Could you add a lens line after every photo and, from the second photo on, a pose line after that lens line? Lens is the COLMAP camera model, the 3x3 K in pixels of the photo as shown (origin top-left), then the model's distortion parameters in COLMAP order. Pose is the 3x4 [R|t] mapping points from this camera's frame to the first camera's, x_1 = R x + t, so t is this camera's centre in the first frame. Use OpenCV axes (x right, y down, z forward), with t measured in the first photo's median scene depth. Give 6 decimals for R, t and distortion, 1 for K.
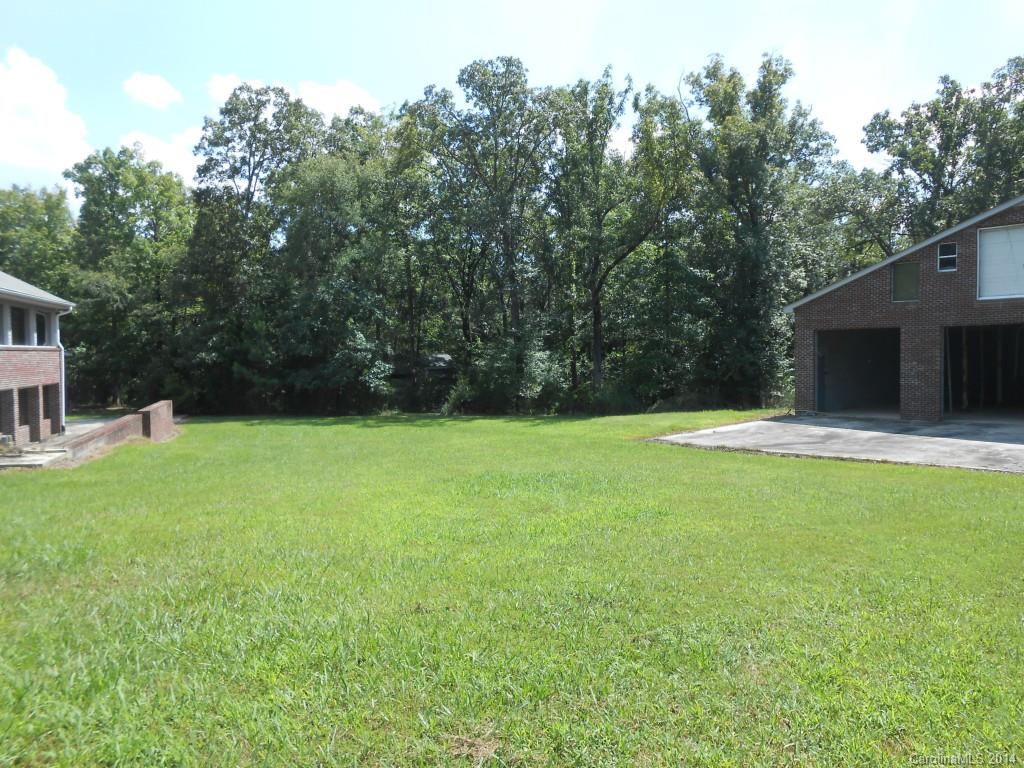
lens RADIAL K [[818.6, 0, 512.0], [0, 818.6, 384.0], [0, 0, 1]] dist [-0.025942, 0.070178]
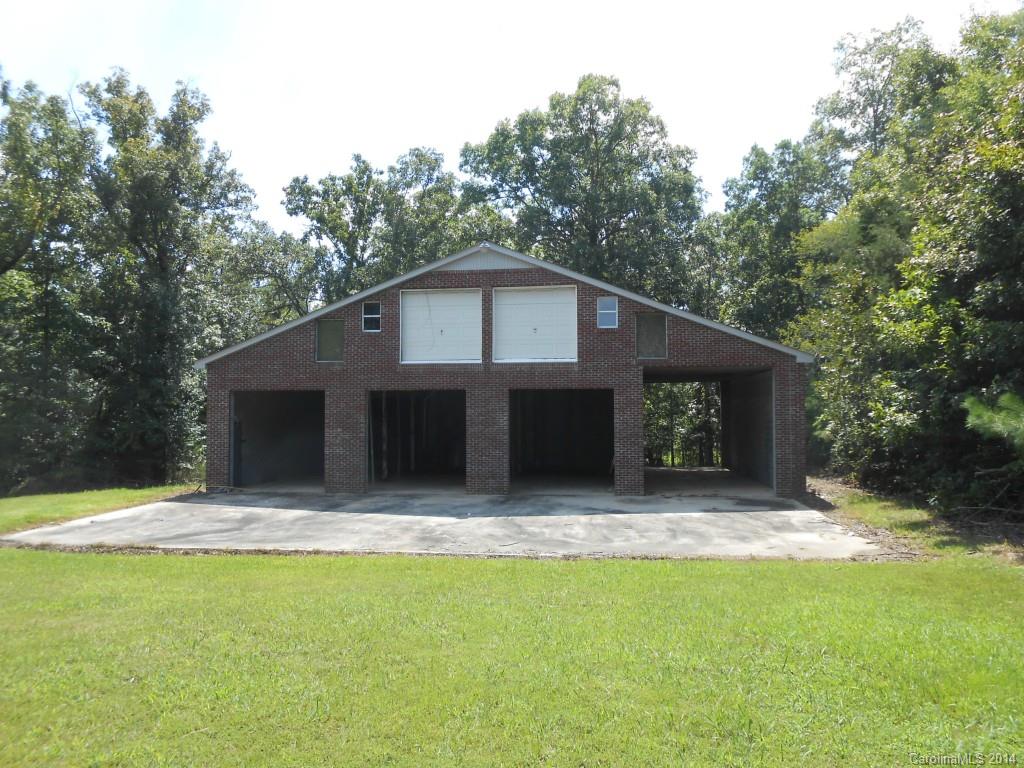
lens RADIAL K [[818.6, 0, 512.0], [0, 818.6, 384.0], [0, 0, 1]] dist [-0.025942, 0.070178]
pose [[0.772857, 0.041065, 0.633250, 0.036212], [0.012875, 0.996684, -0.080347, -0.000477], [-0.634449, 0.070250, 0.769766, 0.099305]]
